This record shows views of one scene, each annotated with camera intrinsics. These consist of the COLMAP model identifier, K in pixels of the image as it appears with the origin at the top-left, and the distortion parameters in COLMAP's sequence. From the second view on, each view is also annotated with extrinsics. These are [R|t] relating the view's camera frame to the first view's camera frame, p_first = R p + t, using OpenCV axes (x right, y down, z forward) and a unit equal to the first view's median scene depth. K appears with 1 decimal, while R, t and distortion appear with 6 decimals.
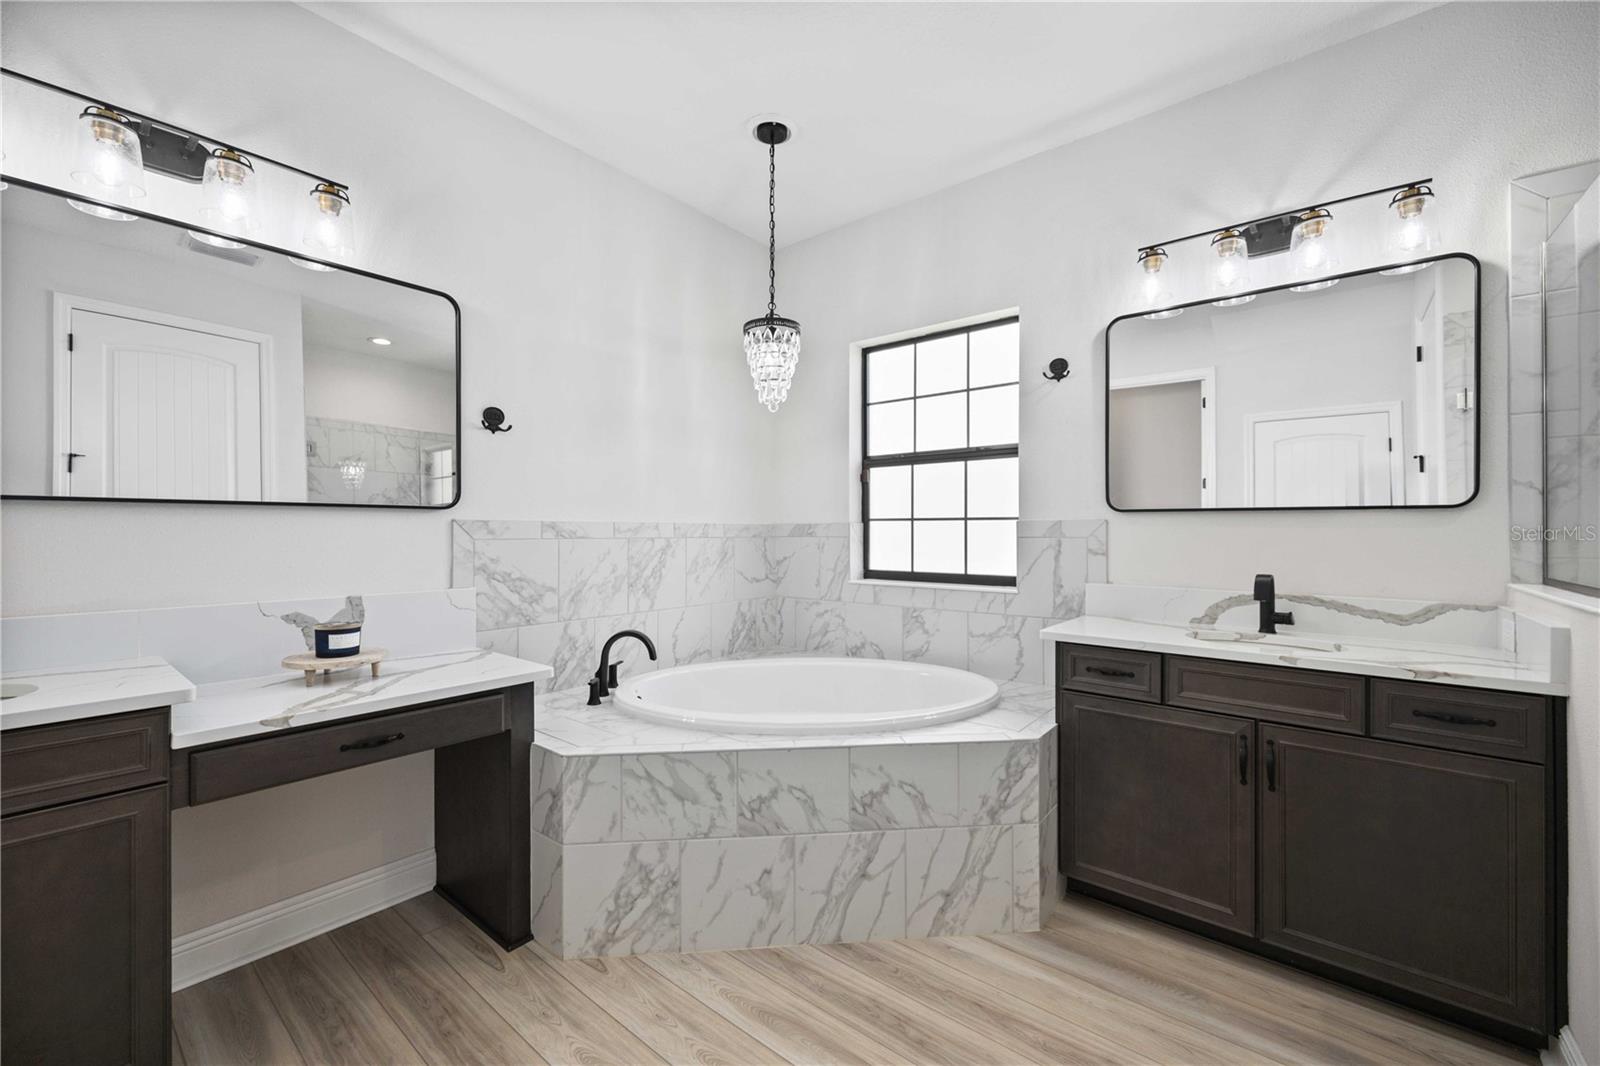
lens RADIAL K [[656.6, 0, 797.5], [0, 656.6, 524.2], [0, 0, 1]] dist [0.006557, -0.000037]
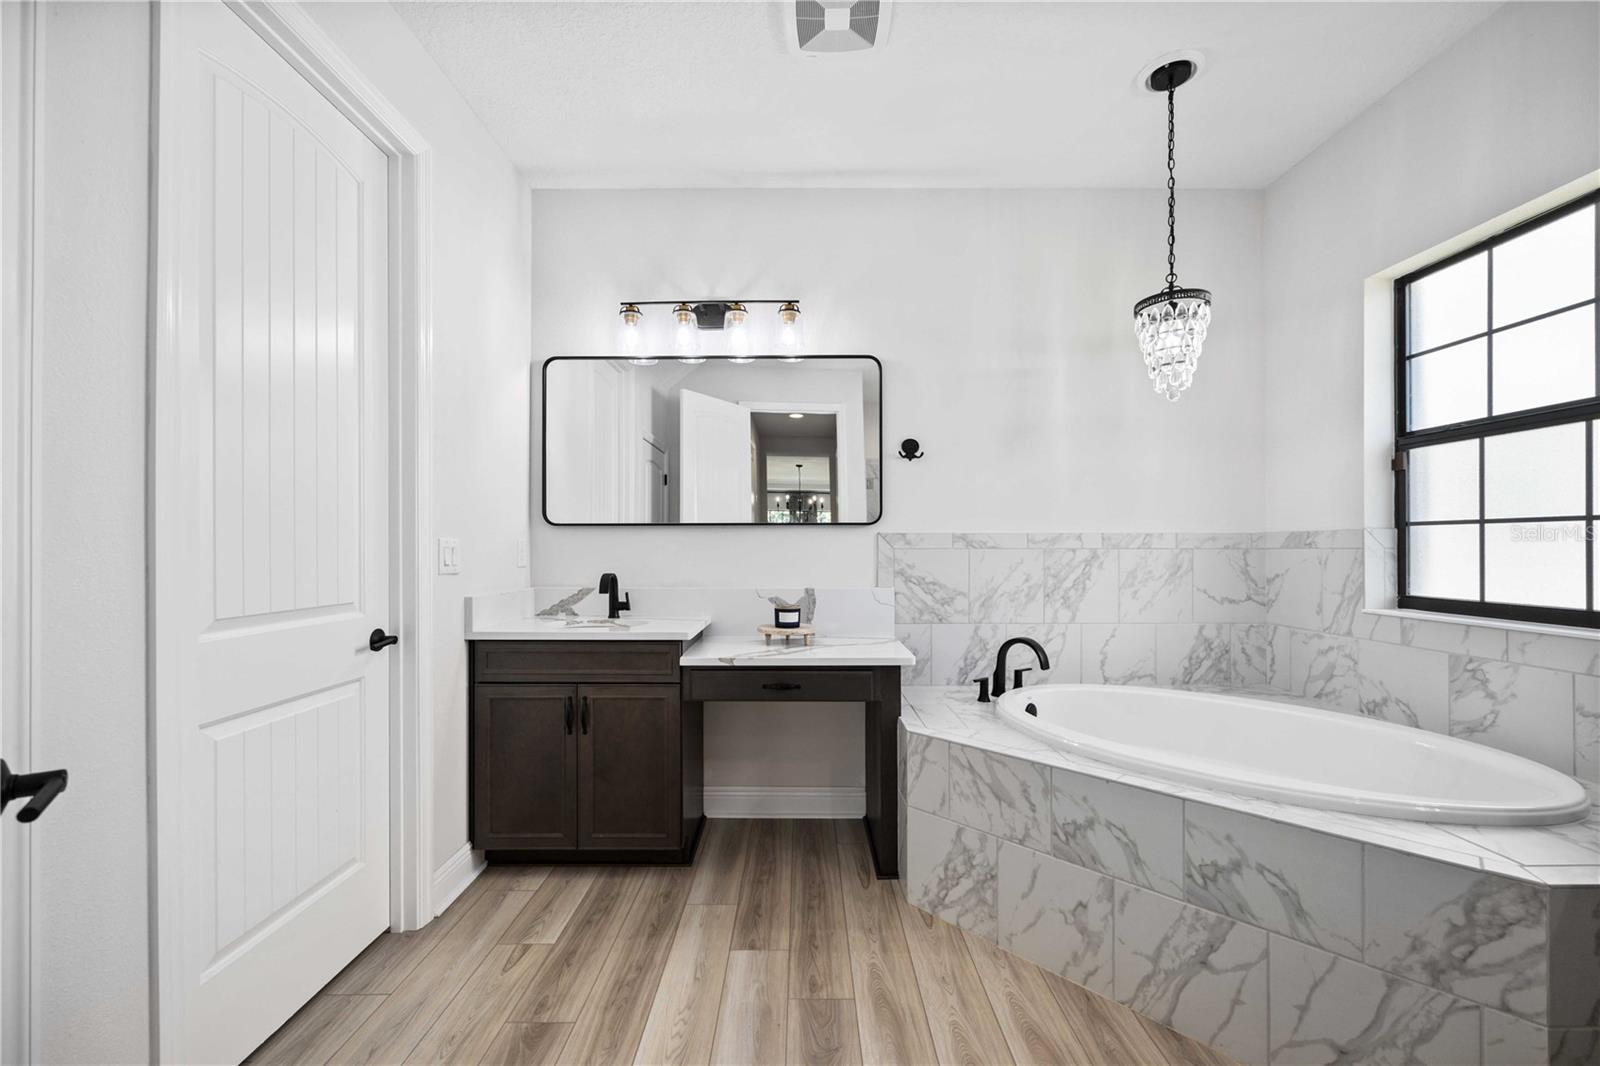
lens RADIAL K [[656.6, 0, 793.4], [0, 656.6, 540.1], [0, 0, 1]] dist [0.006557, -0.000037]
pose [[0.625004, -0.008739, -0.780573, 0.402195], [0.009478, 0.999949, -0.003606, 0.011247], [0.780564, -0.005144, 0.625055, 0.095709]]
